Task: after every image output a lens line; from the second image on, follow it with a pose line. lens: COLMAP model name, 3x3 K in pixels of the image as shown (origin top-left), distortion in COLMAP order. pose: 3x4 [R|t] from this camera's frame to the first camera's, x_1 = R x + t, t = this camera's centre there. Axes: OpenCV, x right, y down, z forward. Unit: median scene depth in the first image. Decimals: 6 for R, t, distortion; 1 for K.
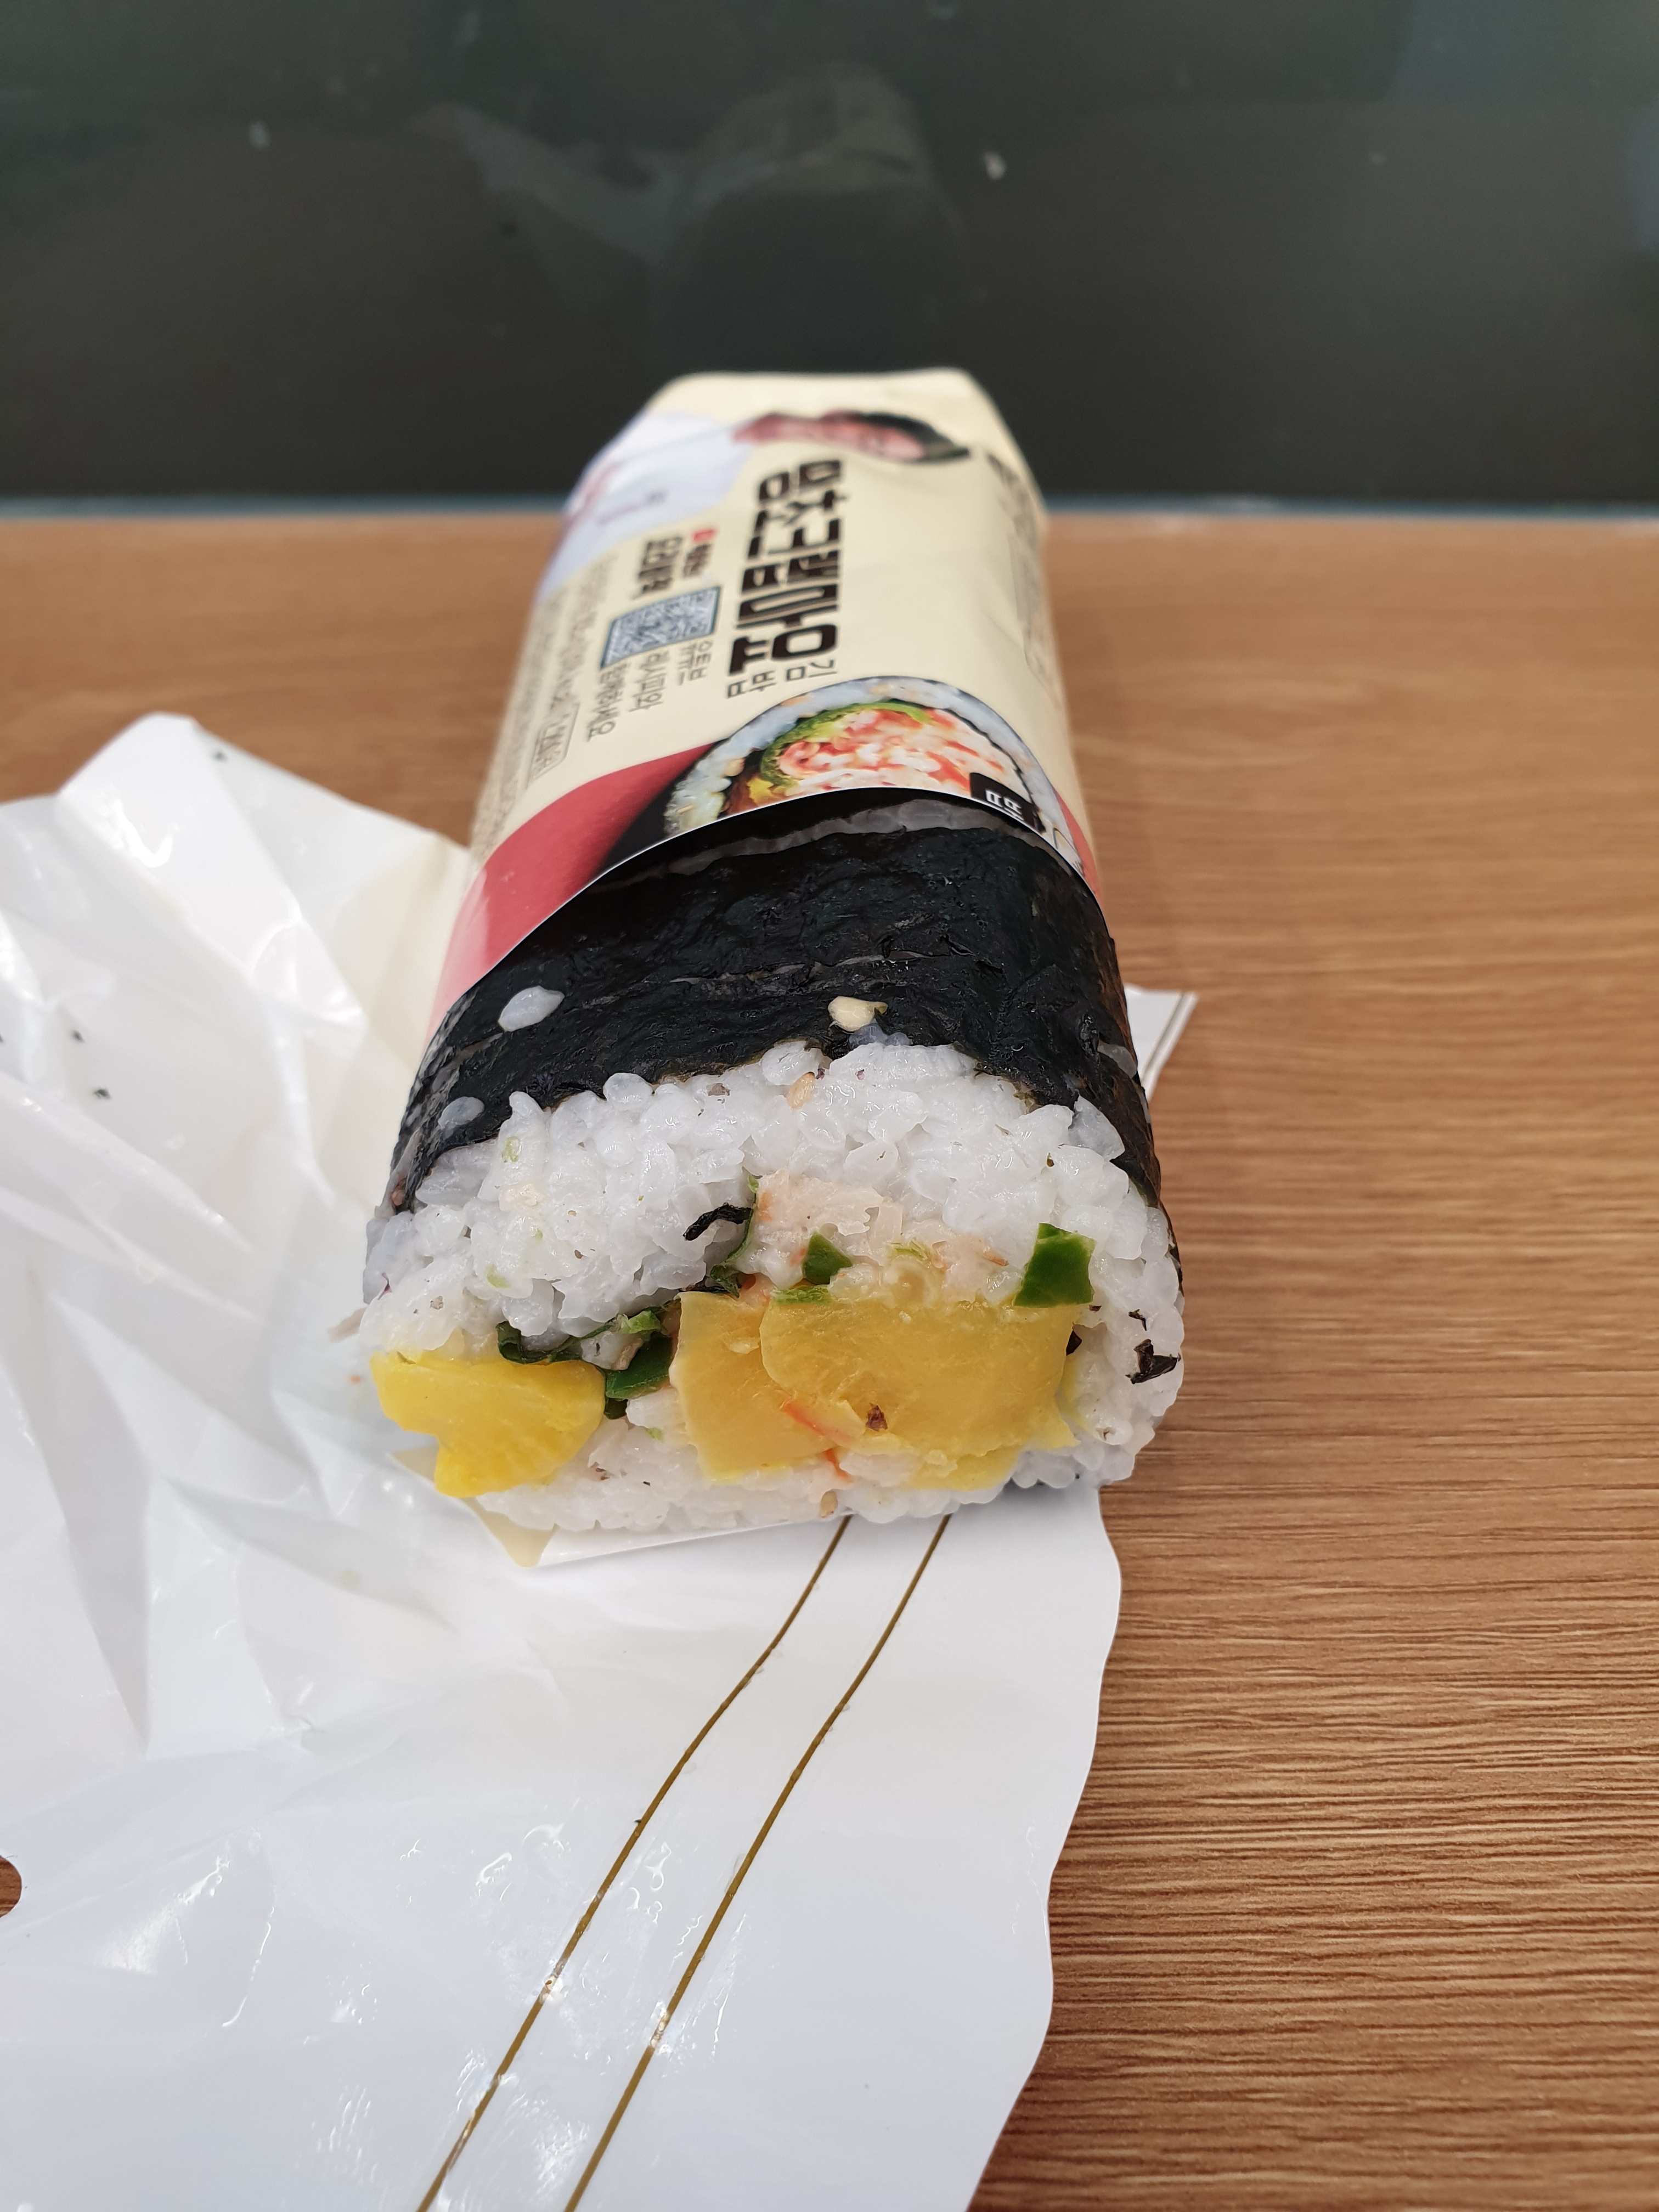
lens RADIAL K [[1743.8, 0, 829.5], [0, 1743.8, 1106.0], [0, 0, 1]] dist [-0.003598, -0.004210]
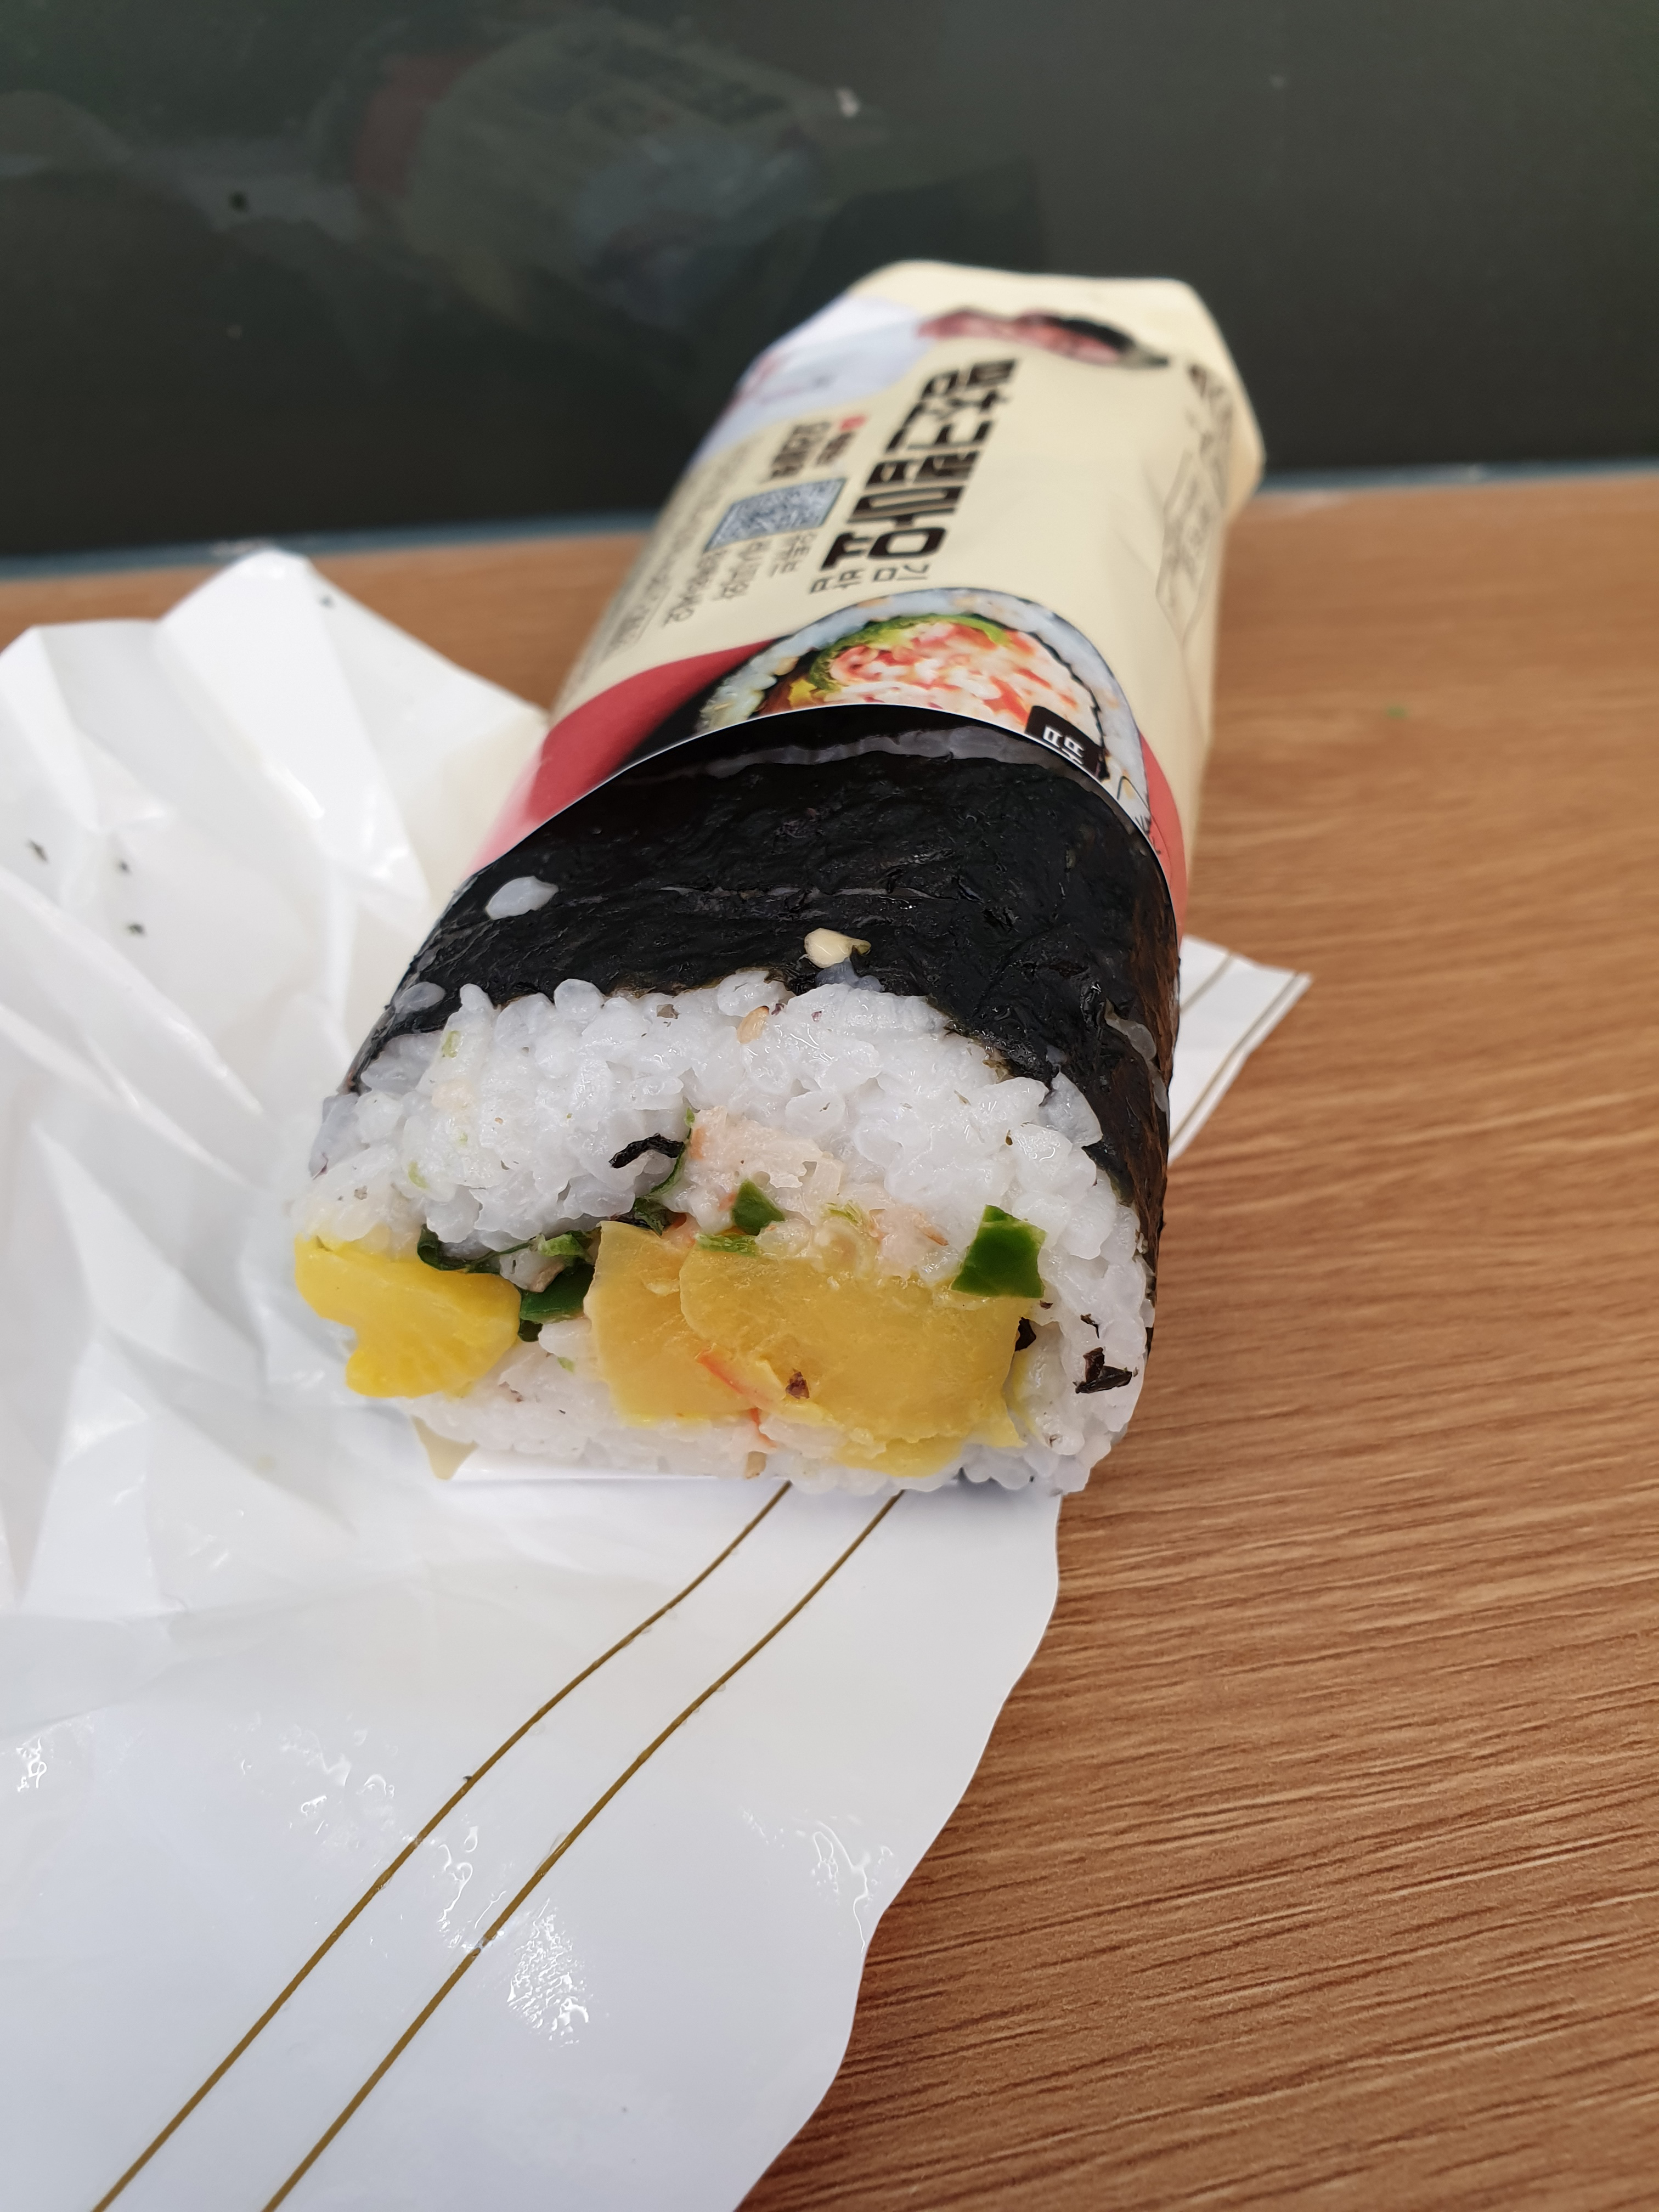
lens RADIAL K [[1743.8, 0, 829.5], [0, 1743.8, 1106.0], [0, 0, 1]] dist [-0.003598, -0.004210]
pose [[0.983232, 0.140792, -0.115902, 0.123997], [-0.135296, 0.989331, 0.054033, -0.019550], [0.122273, -0.037446, 0.991790, 0.082369]]
